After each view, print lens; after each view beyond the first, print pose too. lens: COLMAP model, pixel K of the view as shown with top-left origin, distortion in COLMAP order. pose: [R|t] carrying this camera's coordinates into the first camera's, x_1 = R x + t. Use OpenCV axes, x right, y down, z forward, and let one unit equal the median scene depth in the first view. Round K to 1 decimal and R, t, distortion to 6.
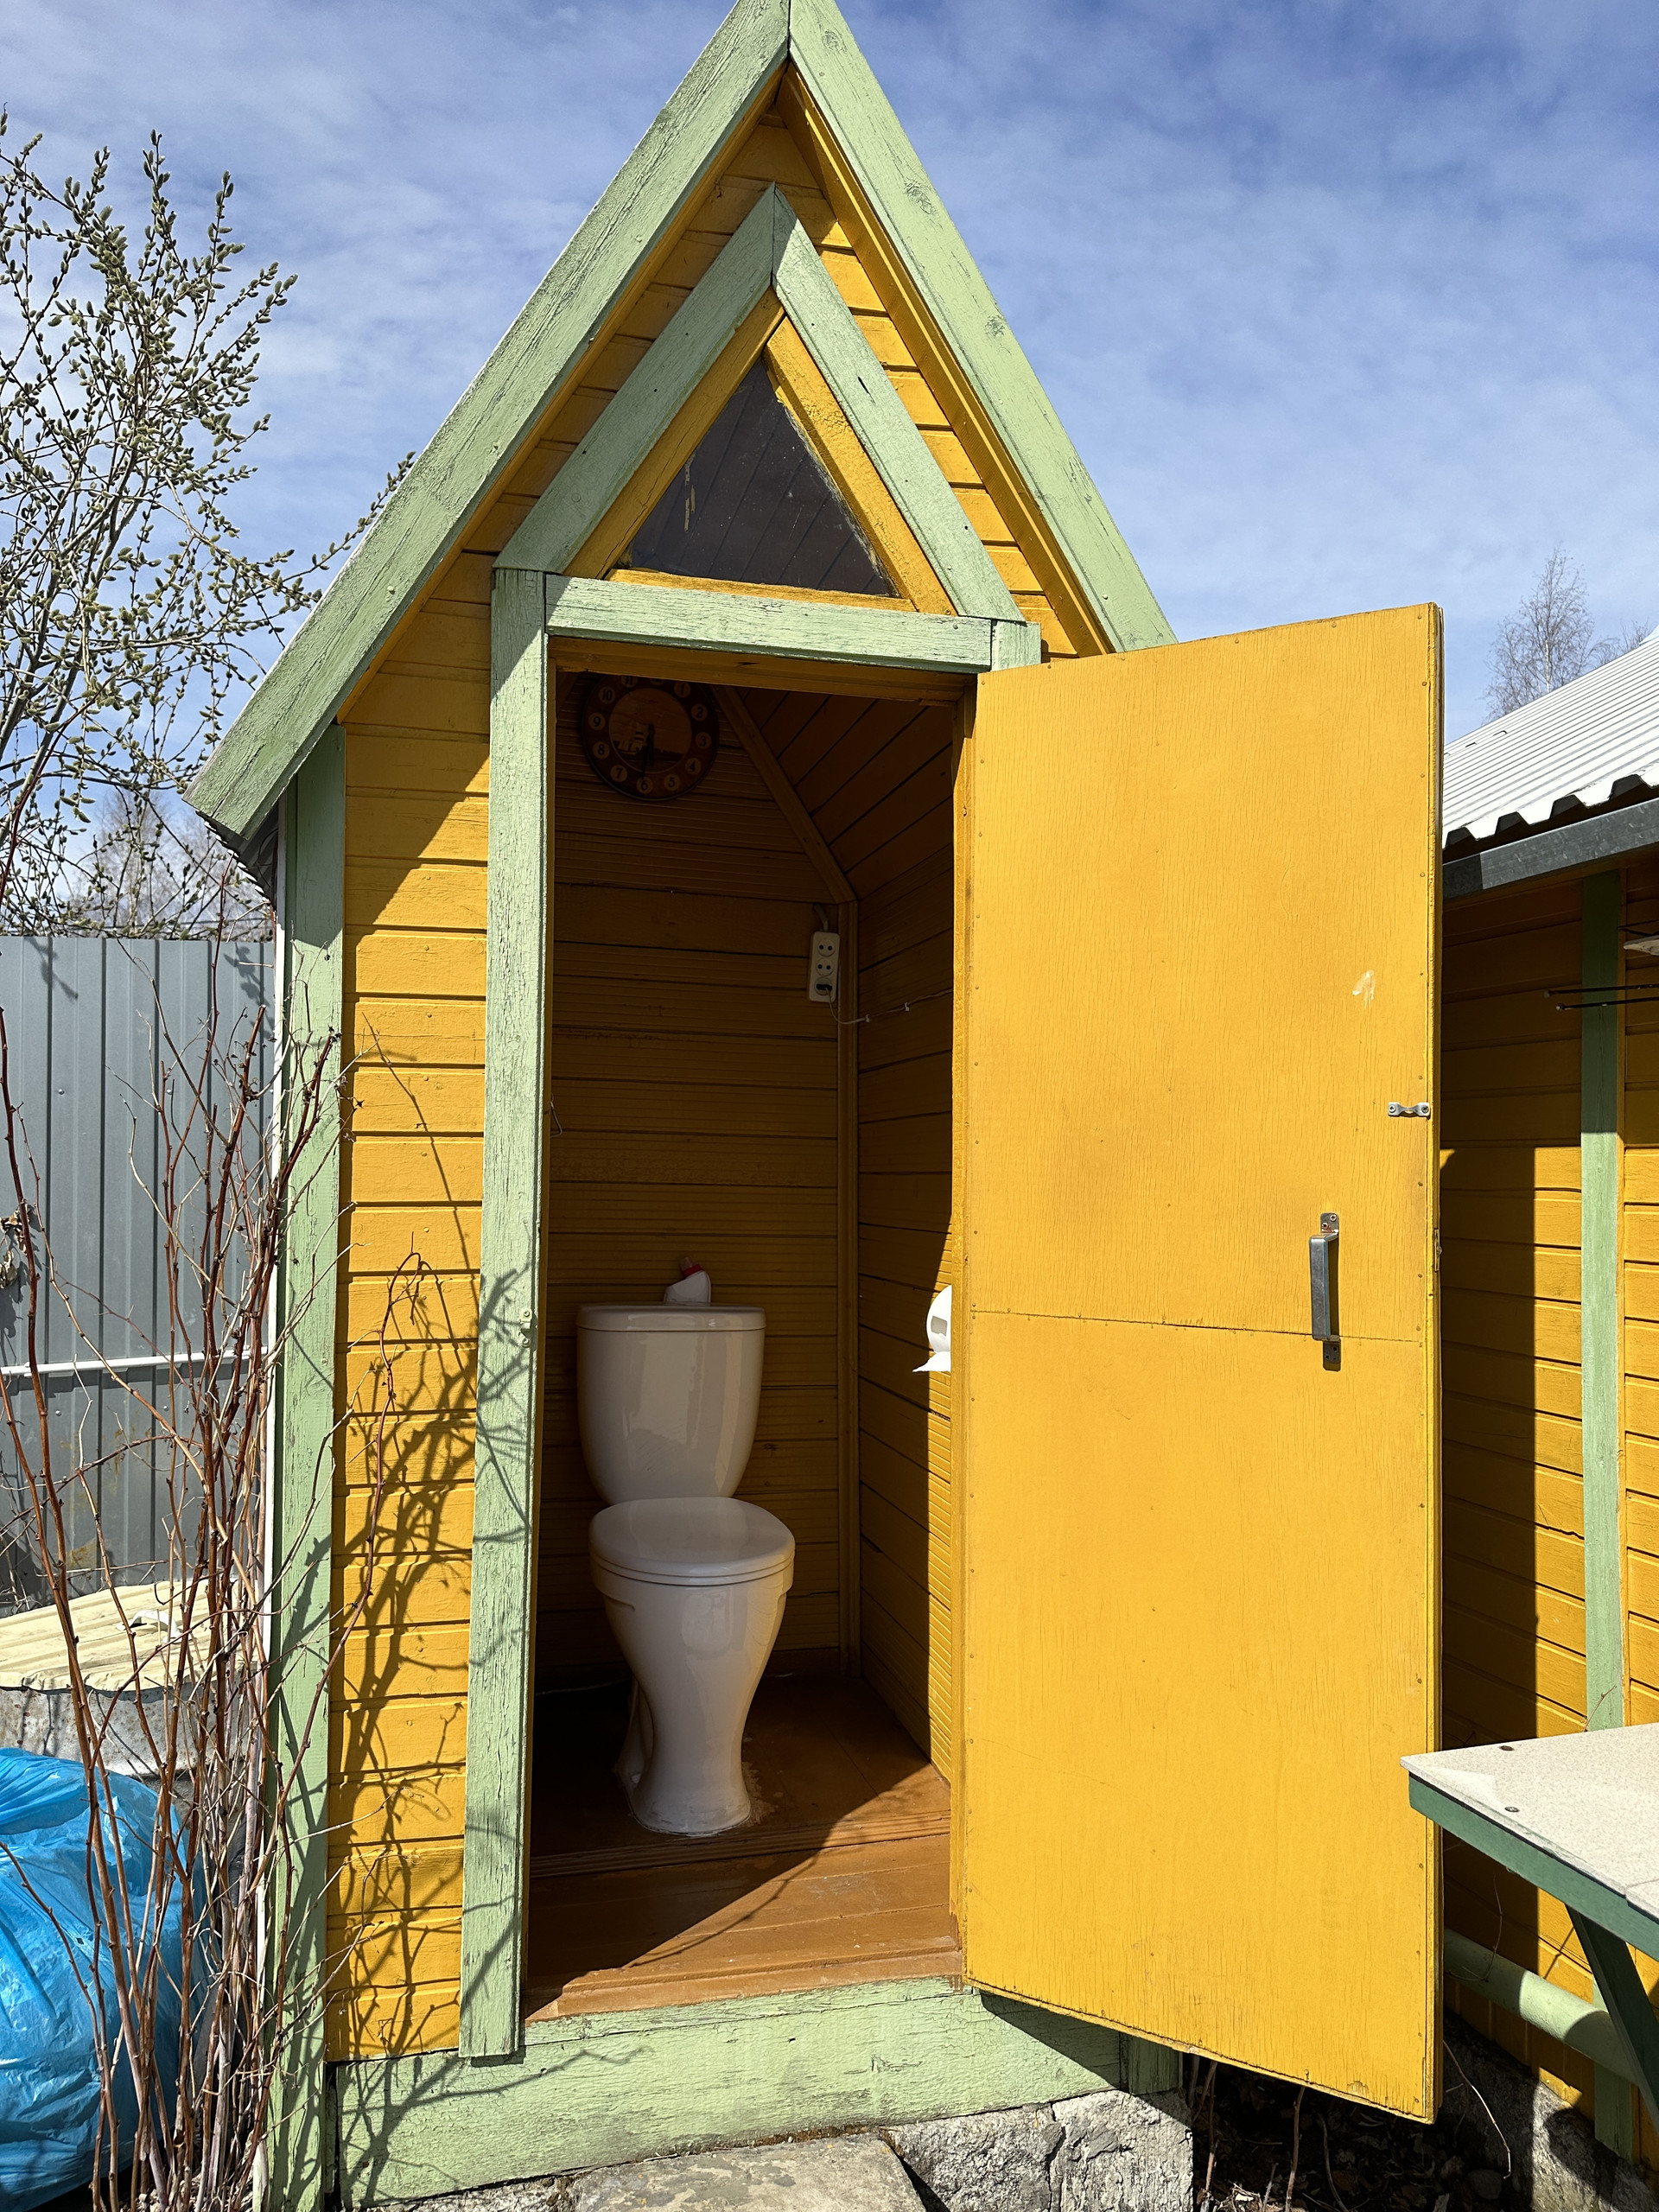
lens RADIAL K [[1495.2, 0, 825.5], [0, 1495.2, 1131.1], [0, 0, 1]] dist [-0.003561, -0.000399]
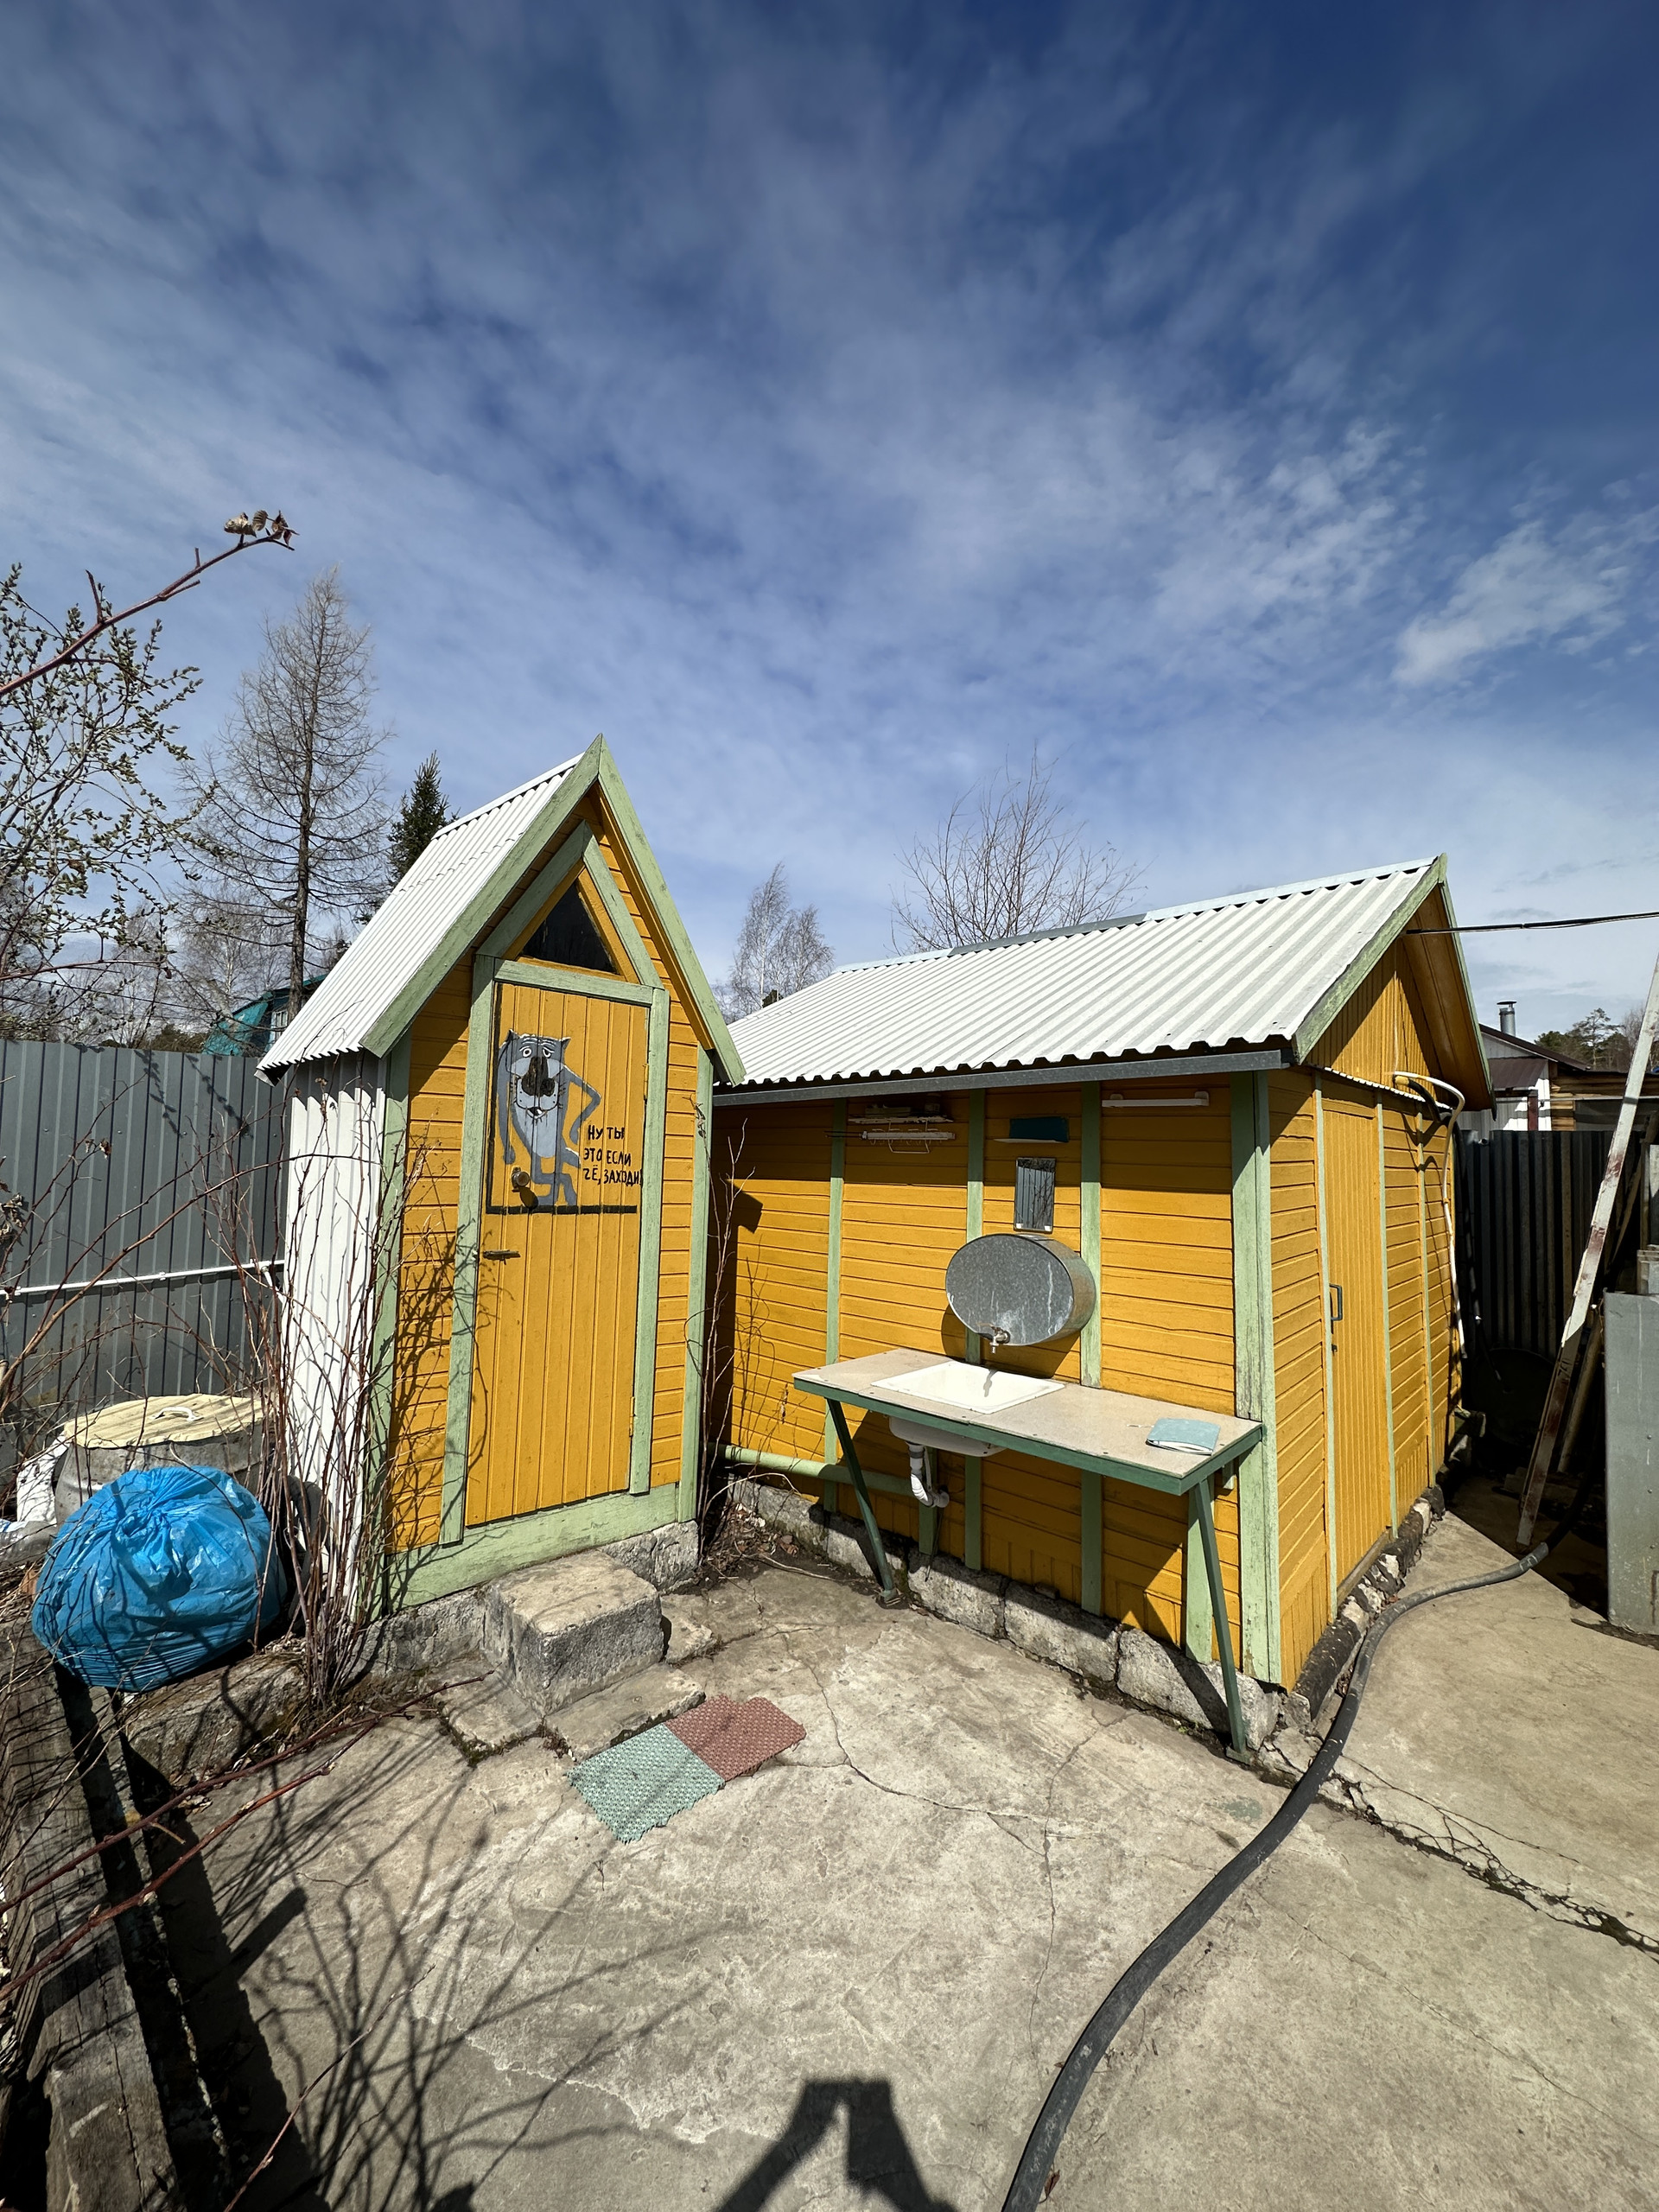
lens RADIAL K [[881.1, 0, 828.6], [0, 881.1, 1103.2], [0, 0, 1]] dist [-0.003001, 0.000863]
pose [[0.864121, 0.051874, 0.500603, -0.439159], [-0.037579, 0.998548, -0.038605, -0.086725], [-0.501878, 0.014547, 0.864816, -0.598853]]
